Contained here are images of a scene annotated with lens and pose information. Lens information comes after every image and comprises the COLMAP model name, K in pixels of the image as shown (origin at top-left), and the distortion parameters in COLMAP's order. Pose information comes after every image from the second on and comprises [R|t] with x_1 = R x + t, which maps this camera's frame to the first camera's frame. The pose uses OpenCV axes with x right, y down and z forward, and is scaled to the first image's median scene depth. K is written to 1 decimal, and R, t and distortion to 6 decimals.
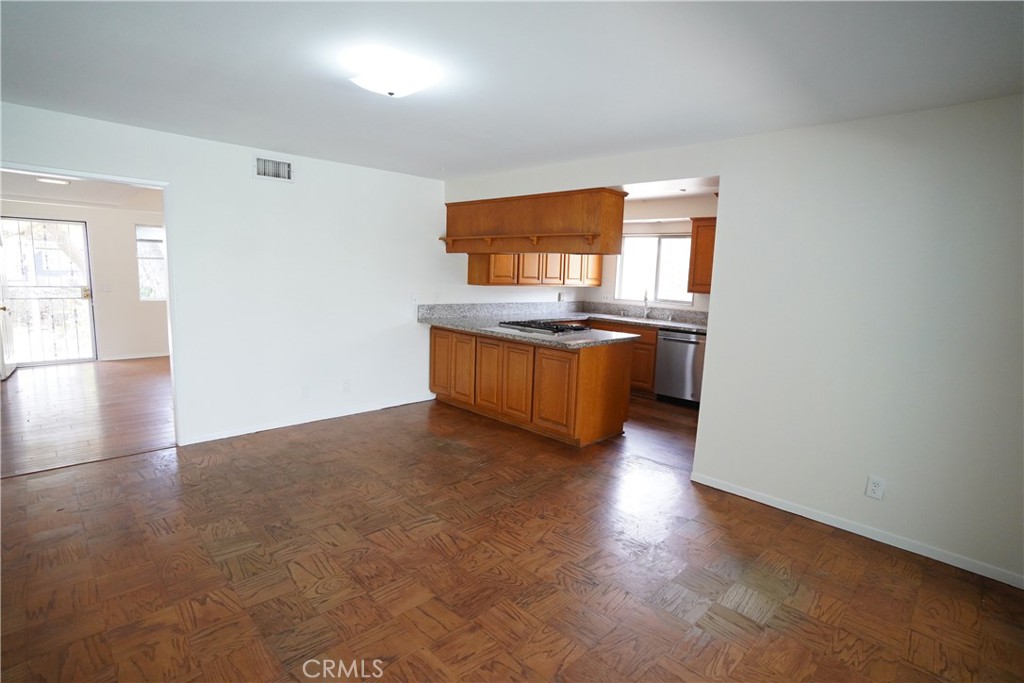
lens RADIAL K [[504.1, 0, 514.4], [0, 504.1, 340.4], [0, 0, 1]] dist [-0.078163, 0.035647]
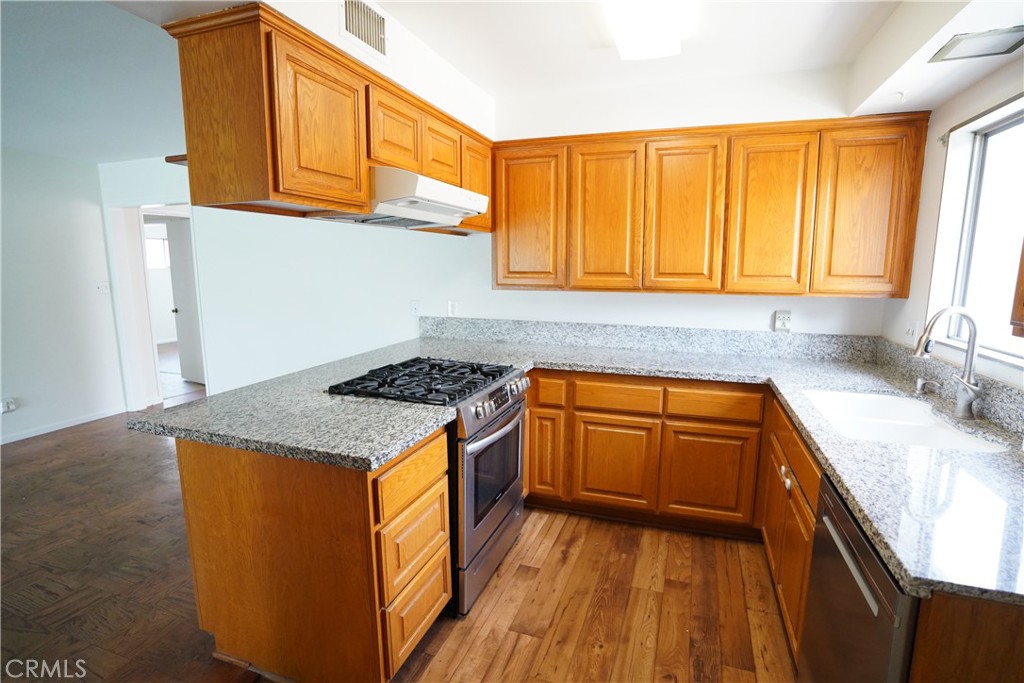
lens RADIAL K [[504.1, 0, 514.4], [0, 504.1, 340.4], [0, 0, 1]] dist [-0.078163, 0.035647]
pose [[0.431564, 0.100727, -0.896441, 0.461933], [-0.107203, 0.992431, 0.059903, -0.089994], [0.895690, 0.070249, 0.439096, 0.792509]]
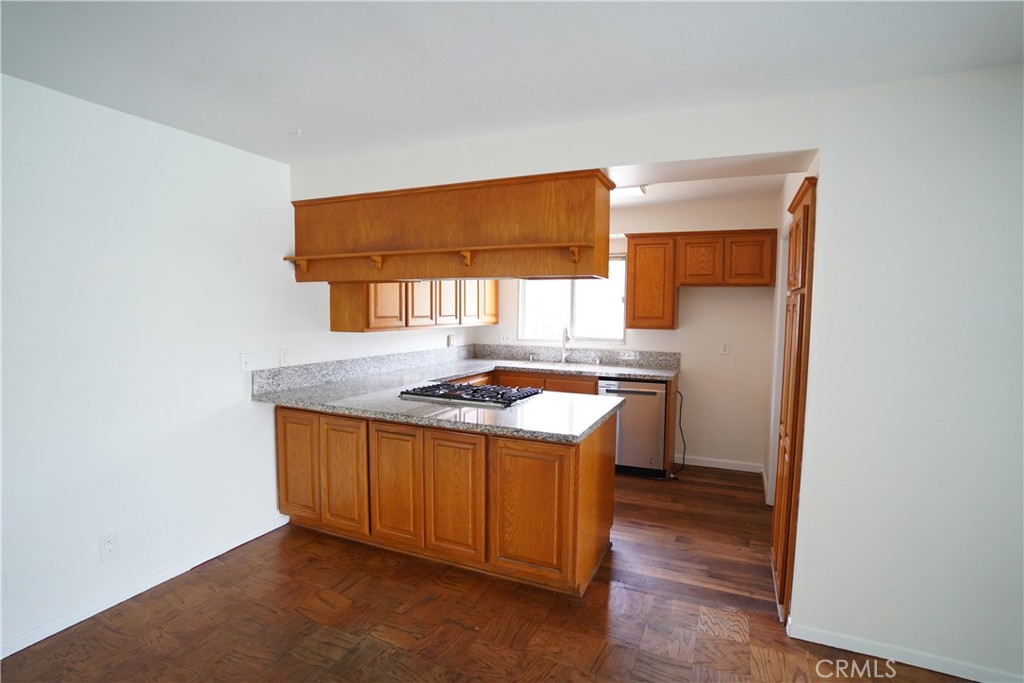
lens RADIAL K [[505.5, 0, 512.0], [0, 505.5, 341.5], [0, 0, 1]] dist [-0.088445, 0.047924]
pose [[0.934502, -0.051015, 0.352284, -0.107086], [0.072985, 0.996111, -0.049356, -0.052921], [-0.348396, 0.071835, 0.934591, 0.348065]]
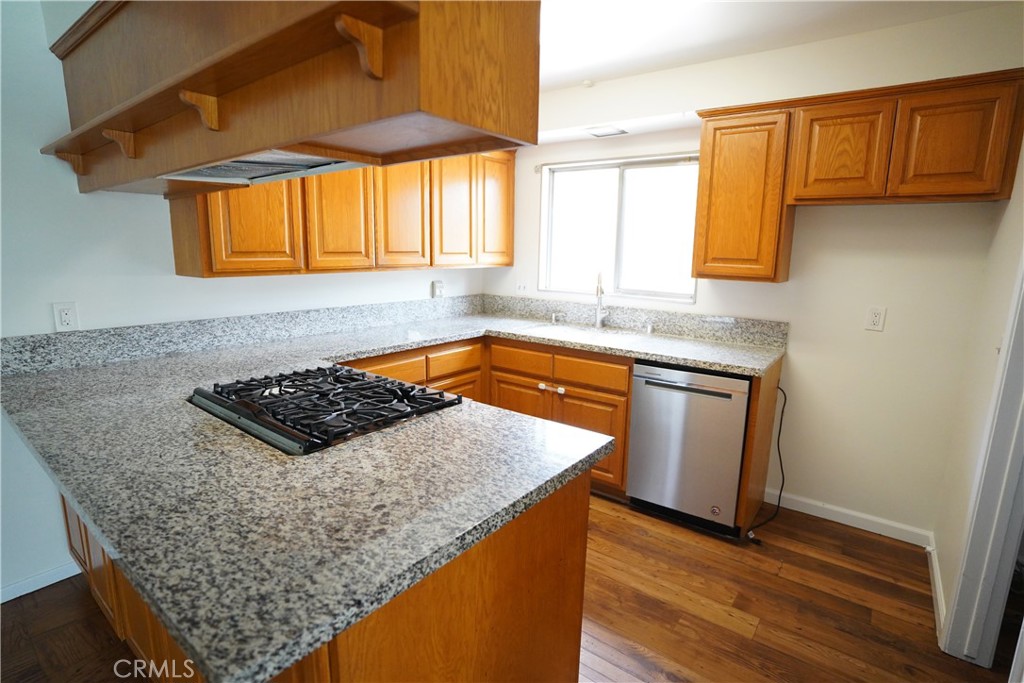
lens RADIAL K [[504.1, 0, 514.4], [0, 504.1, 340.4], [0, 0, 1]] dist [-0.078163, 0.035647]
pose [[0.991144, -0.042248, 0.125894, 0.132670], [0.036217, 0.998102, 0.049815, -0.071519], [-0.127759, -0.044814, 0.990792, 0.601014]]
